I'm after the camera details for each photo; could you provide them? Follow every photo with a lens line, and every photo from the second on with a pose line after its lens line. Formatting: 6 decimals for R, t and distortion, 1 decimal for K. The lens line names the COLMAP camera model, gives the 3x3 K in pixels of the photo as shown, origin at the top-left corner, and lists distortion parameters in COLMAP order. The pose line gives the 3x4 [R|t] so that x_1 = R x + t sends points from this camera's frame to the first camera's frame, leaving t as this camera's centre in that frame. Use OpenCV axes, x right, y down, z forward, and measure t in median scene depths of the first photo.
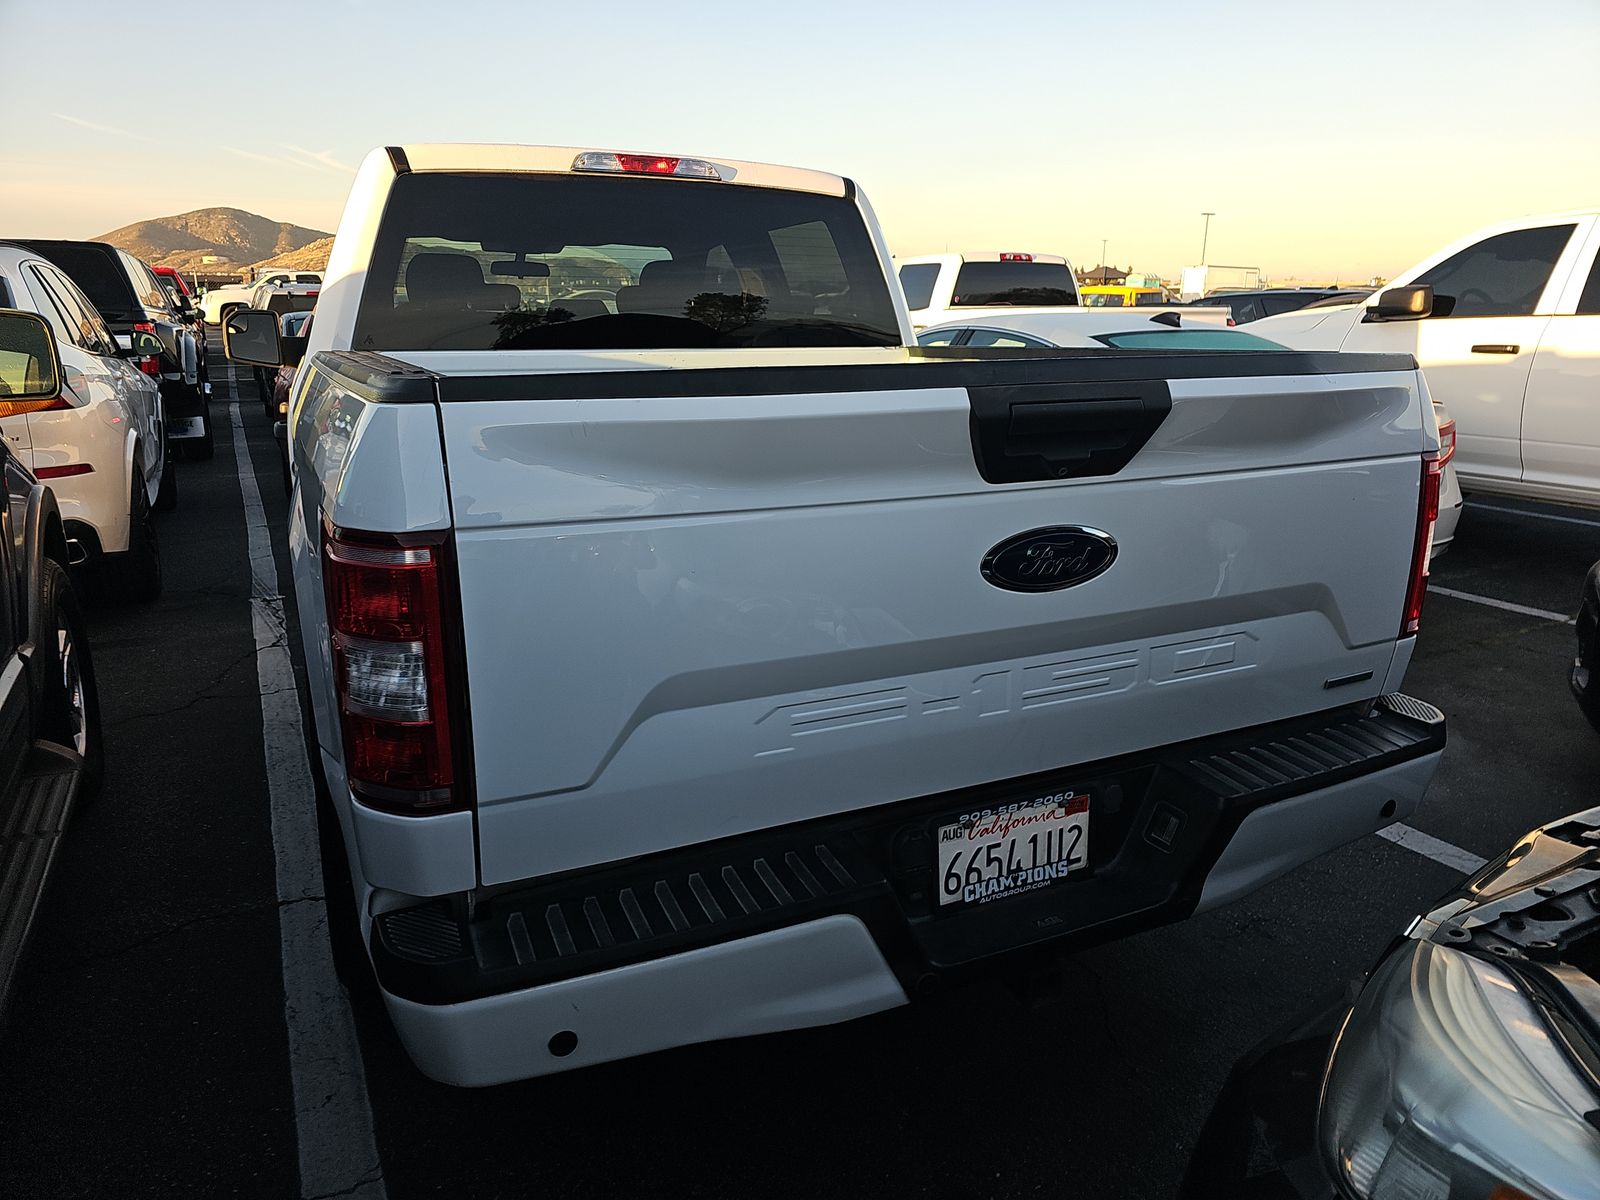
lens RADIAL K [[1044.2, 0, 796.9], [0, 1044.2, 596.9], [0, 0, 1]] dist [0.050586, -0.041293]
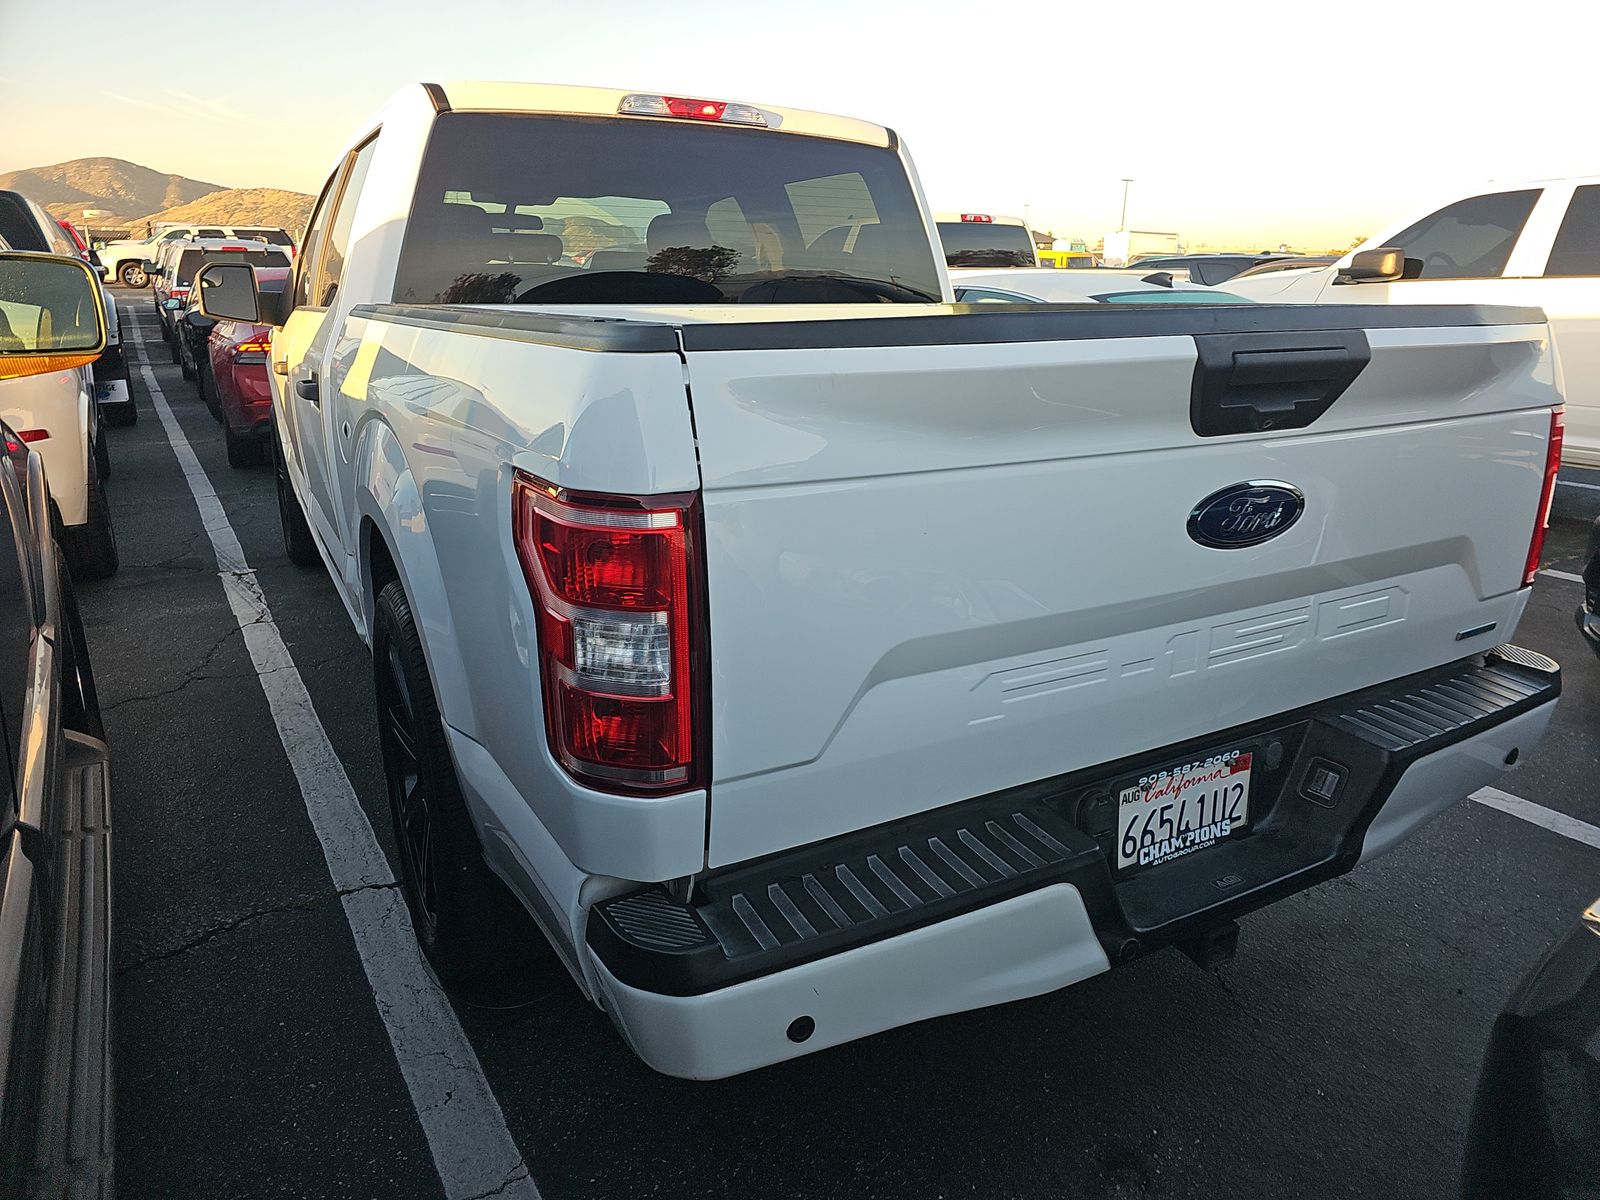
lens RADIAL K [[1044.2, 0, 815.7], [0, 1044.2, 595.8], [0, 0, 1]] dist [0.050586, -0.041293]
pose [[0.996244, -0.019439, 0.084381, -0.204586], [0.016742, 0.999330, 0.032554, 0.000789], [-0.084957, -0.031019, 0.995902, 0.045707]]
